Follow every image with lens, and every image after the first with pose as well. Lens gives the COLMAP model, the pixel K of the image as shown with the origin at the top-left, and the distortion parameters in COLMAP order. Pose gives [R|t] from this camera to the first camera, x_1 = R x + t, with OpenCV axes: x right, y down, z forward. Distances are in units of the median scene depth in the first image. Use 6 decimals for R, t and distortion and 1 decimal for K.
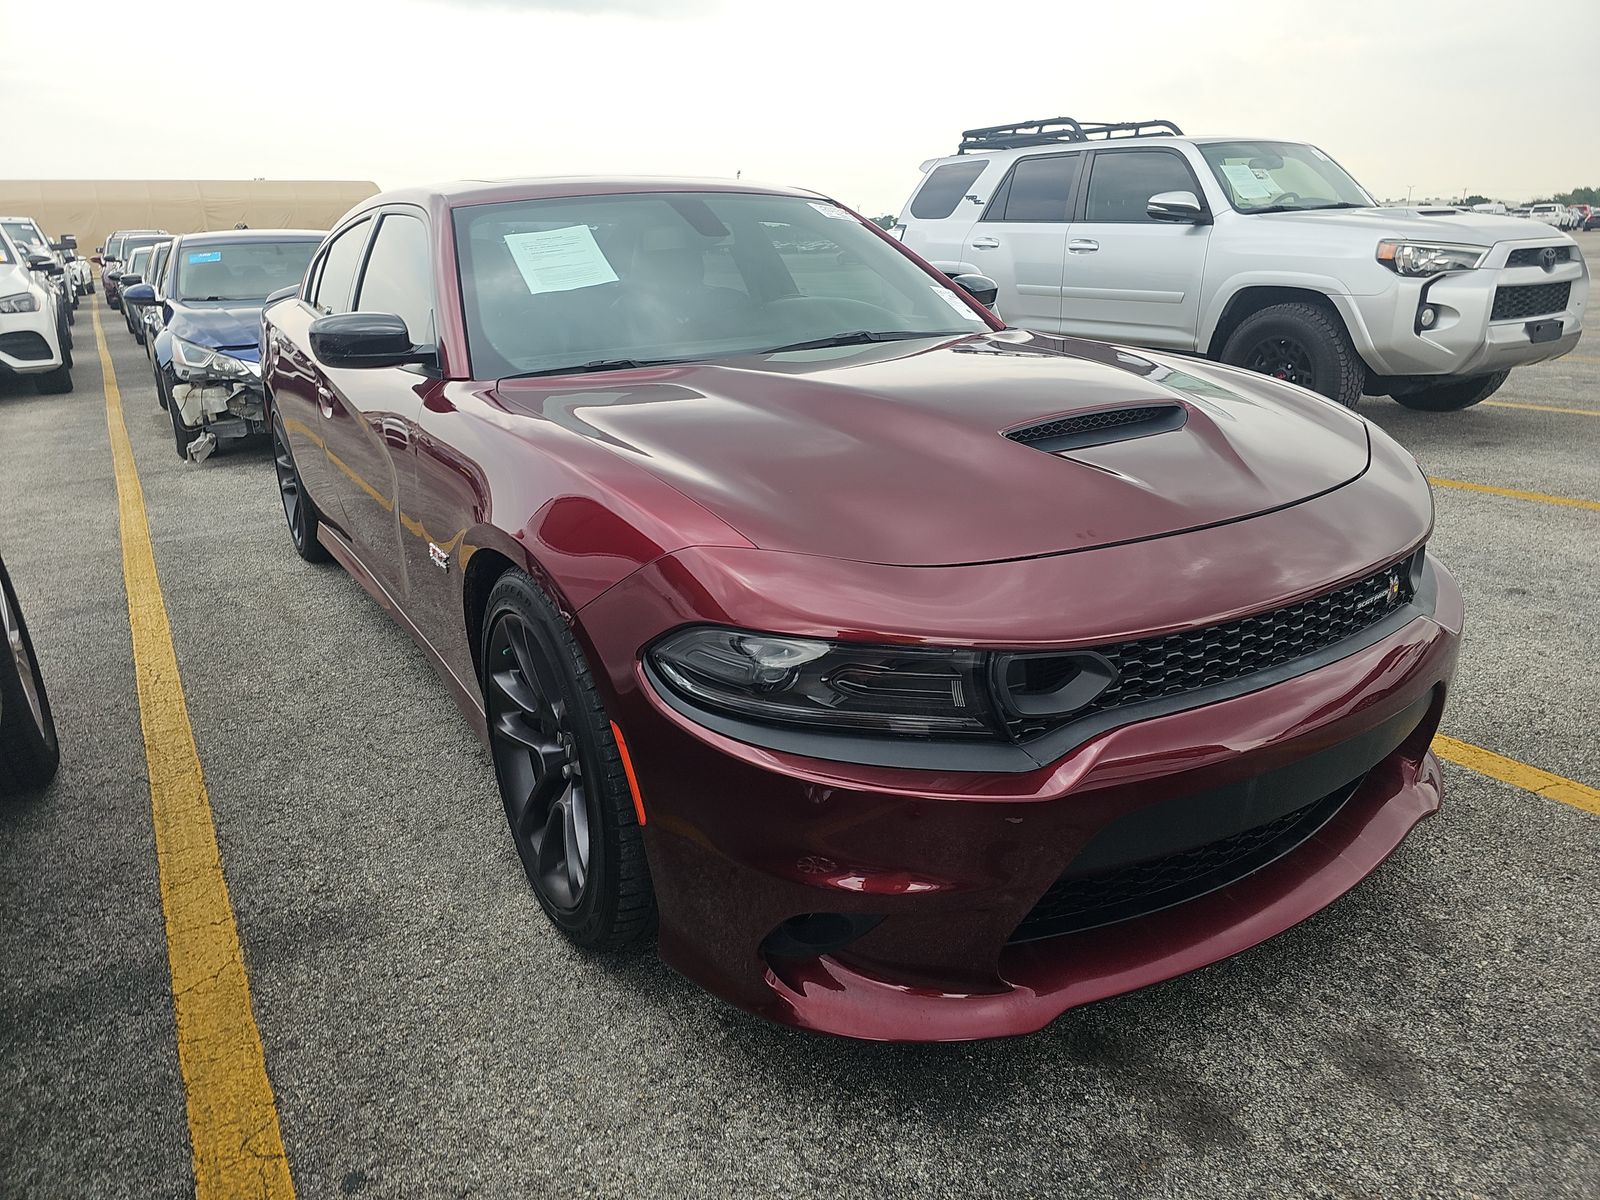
lens RADIAL K [[1119.0, 0, 789.8], [0, 1119.0, 586.3], [0, 0, 1]] dist [0.034288, -0.036243]
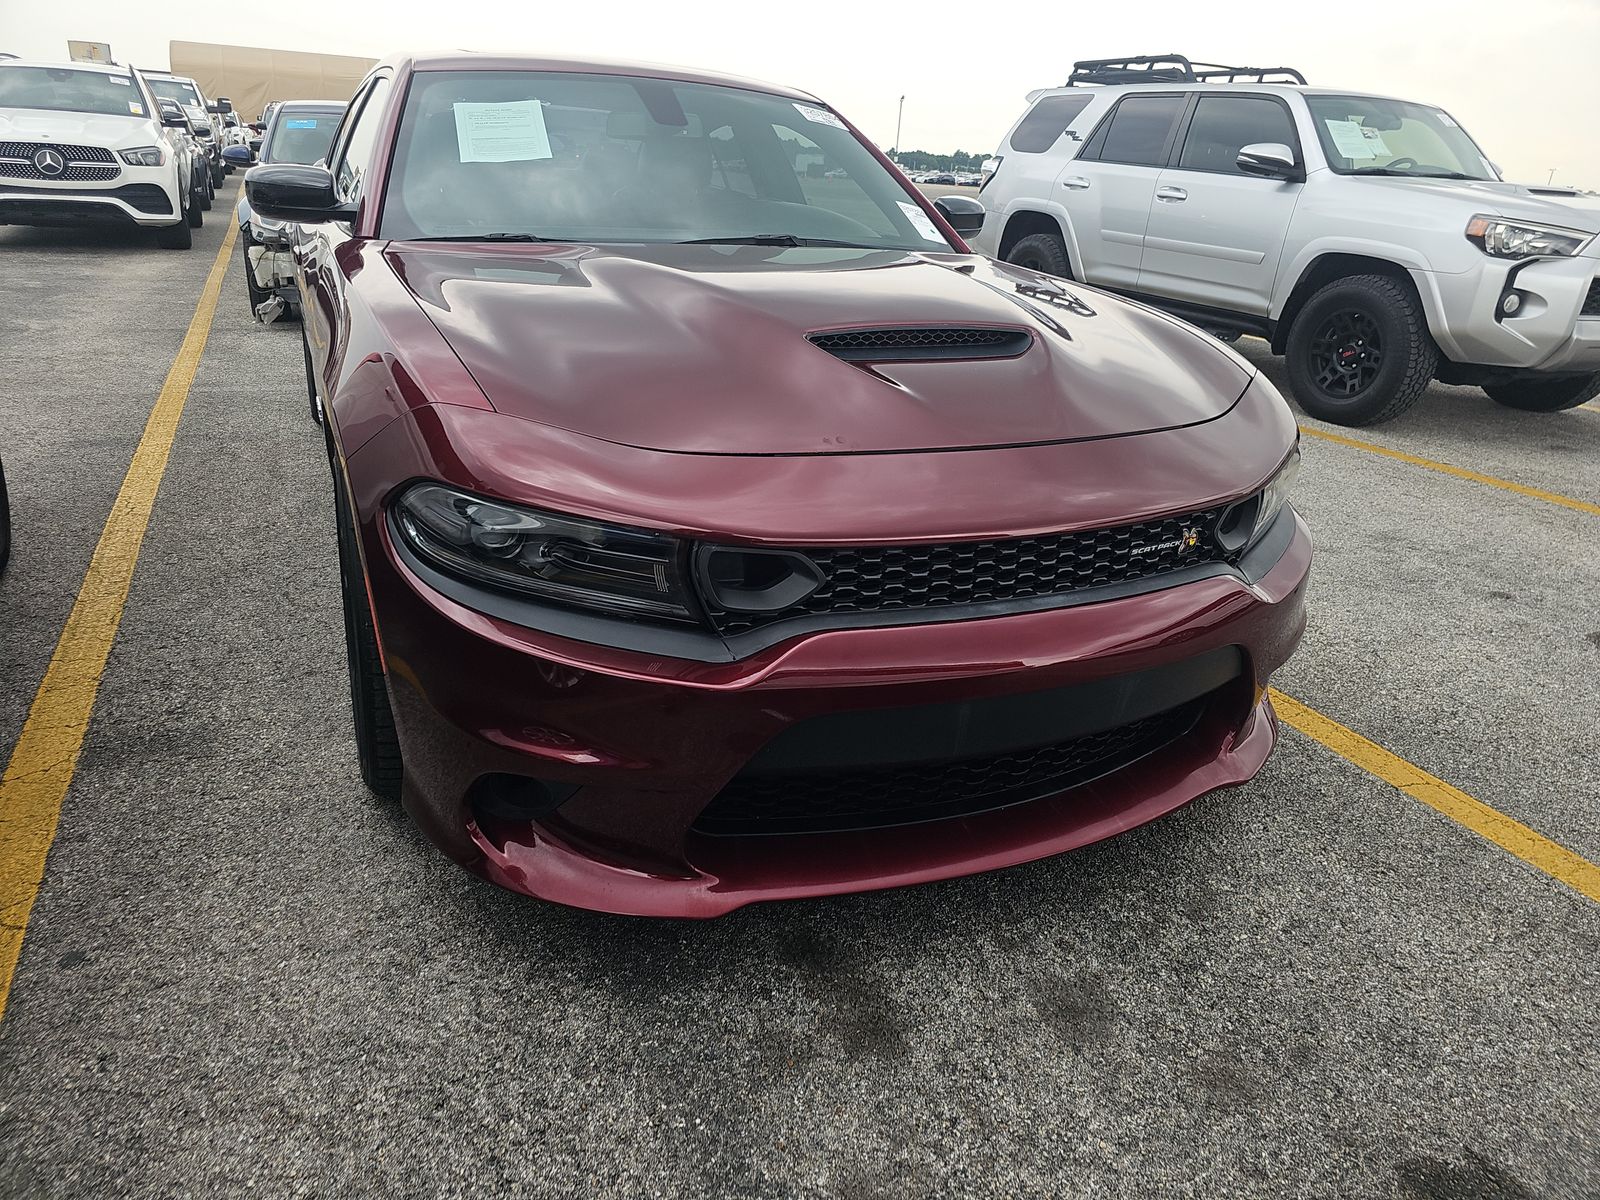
lens RADIAL K [[1119.0, 0, 797.7], [0, 1119.0, 598.4], [0, 0, 1]] dist [0.034288, -0.036243]
pose [[0.988129, 0.127556, -0.085615, 0.209339], [-0.121566, 0.989977, 0.071881, 0.015869], [0.093926, -0.060620, 0.993732, 0.010246]]
